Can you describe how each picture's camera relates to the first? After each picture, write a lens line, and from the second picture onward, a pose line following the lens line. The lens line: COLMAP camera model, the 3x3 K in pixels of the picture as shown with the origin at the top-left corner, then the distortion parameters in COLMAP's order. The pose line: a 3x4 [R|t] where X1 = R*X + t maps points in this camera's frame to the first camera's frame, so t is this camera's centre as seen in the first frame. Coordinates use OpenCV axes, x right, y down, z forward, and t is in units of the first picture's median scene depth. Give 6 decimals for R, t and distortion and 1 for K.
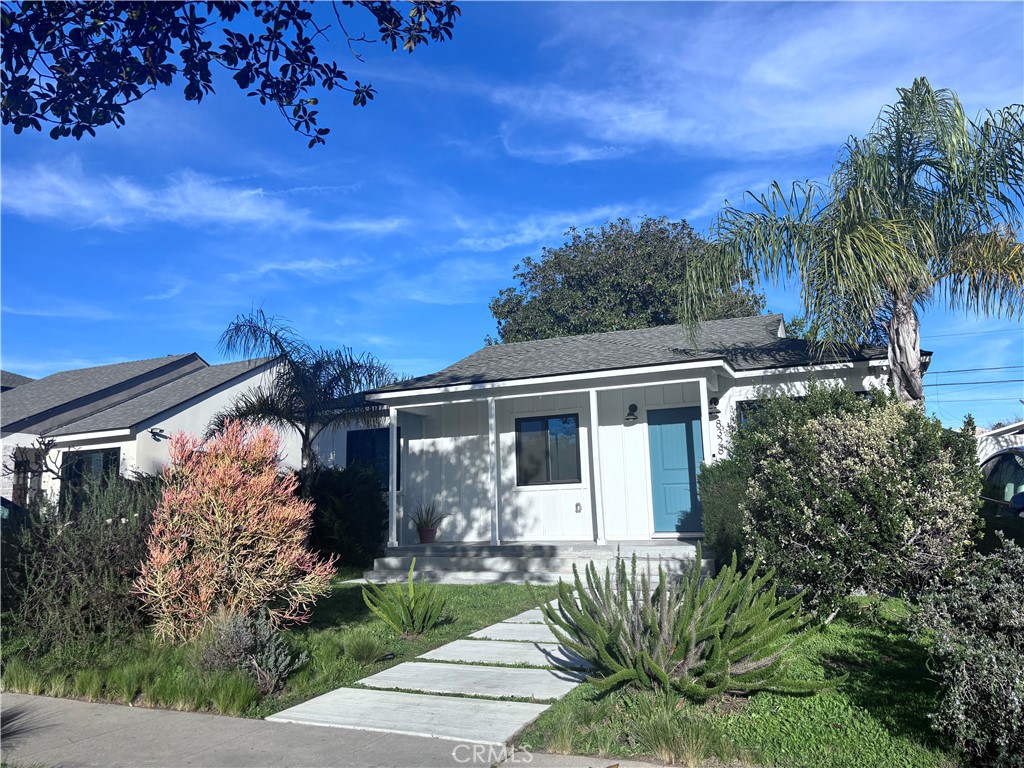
lens RADIAL K [[774.5, 0, 529.1], [0, 774.5, 409.5], [0, 0, 1]] dist [0.052173, -0.055367]
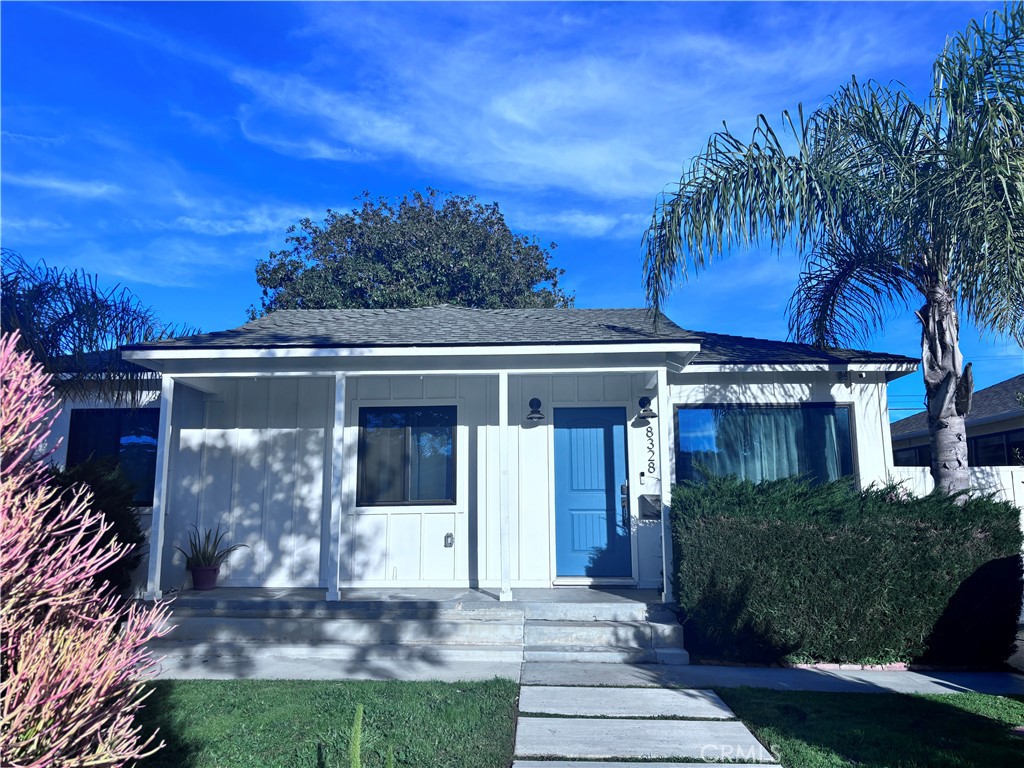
lens RADIAL K [[774.5, 0, 512.9], [0, 774.5, 386.0], [0, 0, 1]] dist [0.052173, -0.055367]
pose [[0.942318, 0.082178, 0.324475, -0.114595], [-0.068931, 0.996258, -0.052135, 0.019961], [-0.327545, 0.026761, 0.944457, 0.296965]]
